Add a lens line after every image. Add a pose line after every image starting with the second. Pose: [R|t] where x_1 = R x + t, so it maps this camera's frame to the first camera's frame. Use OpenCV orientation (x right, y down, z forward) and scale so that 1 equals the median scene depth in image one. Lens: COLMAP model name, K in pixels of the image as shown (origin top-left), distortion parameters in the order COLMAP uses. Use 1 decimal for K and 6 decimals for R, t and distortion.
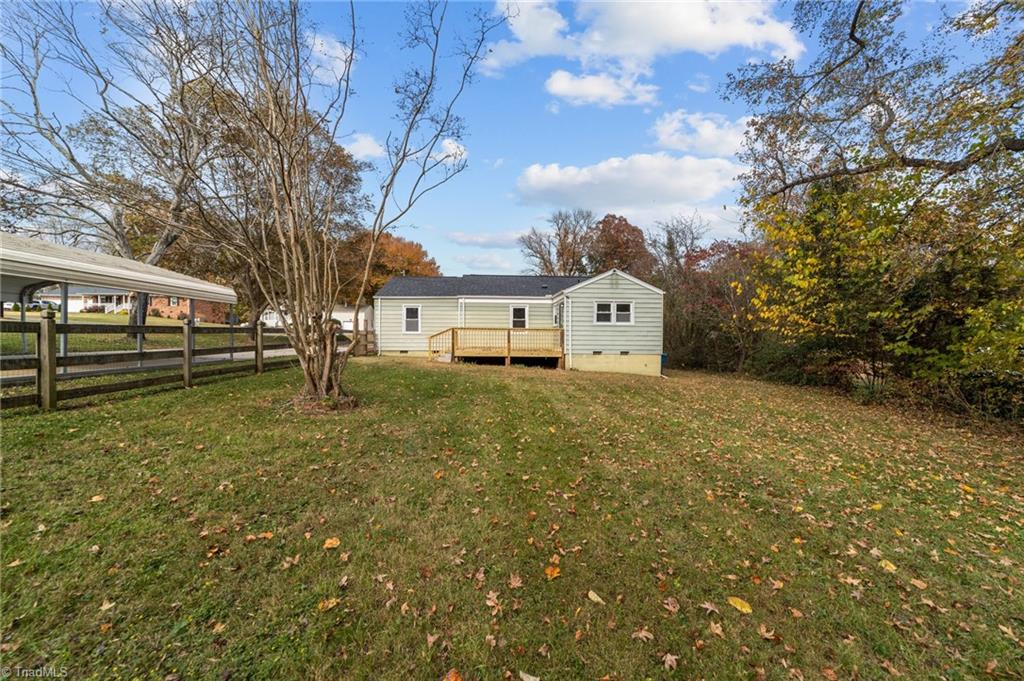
lens RADIAL K [[393.4, 0, 512.0], [0, 393.4, 336.8], [0, 0, 1]] dist [-0.016274, 0.008174]
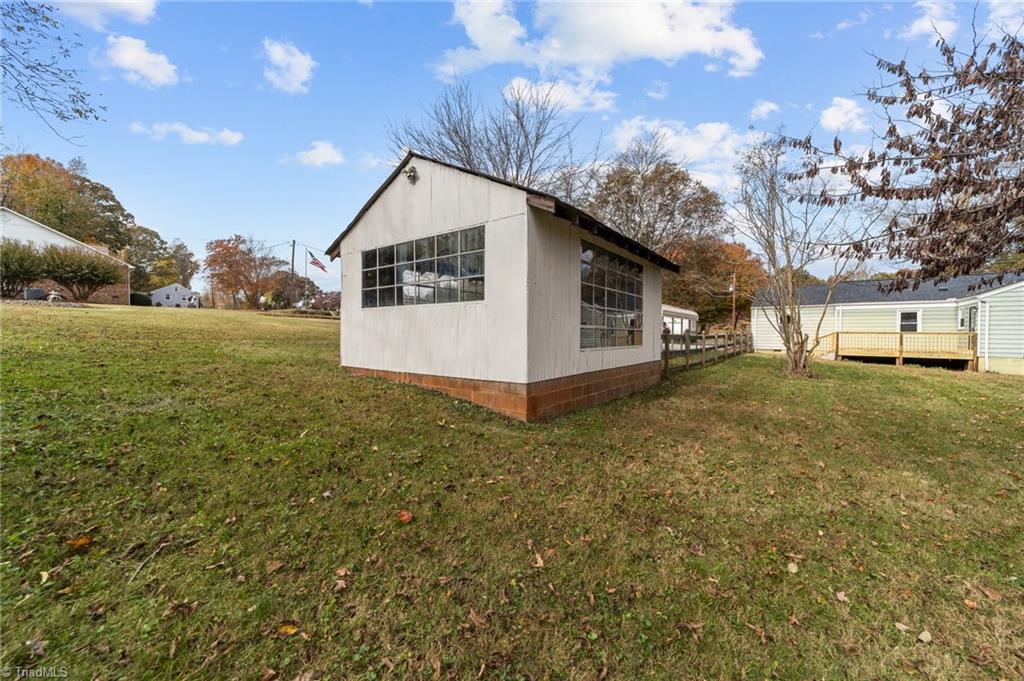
lens RADIAL K [[393.4, 0, 512.0], [0, 393.4, 336.8], [0, 0, 1]] dist [-0.016274, 0.008174]
pose [[0.753157, 0.004248, -0.657827, -0.107387], [-0.003793, 0.999991, 0.002116, -0.005892], [0.657830, 0.000901, 0.753166, -0.552722]]
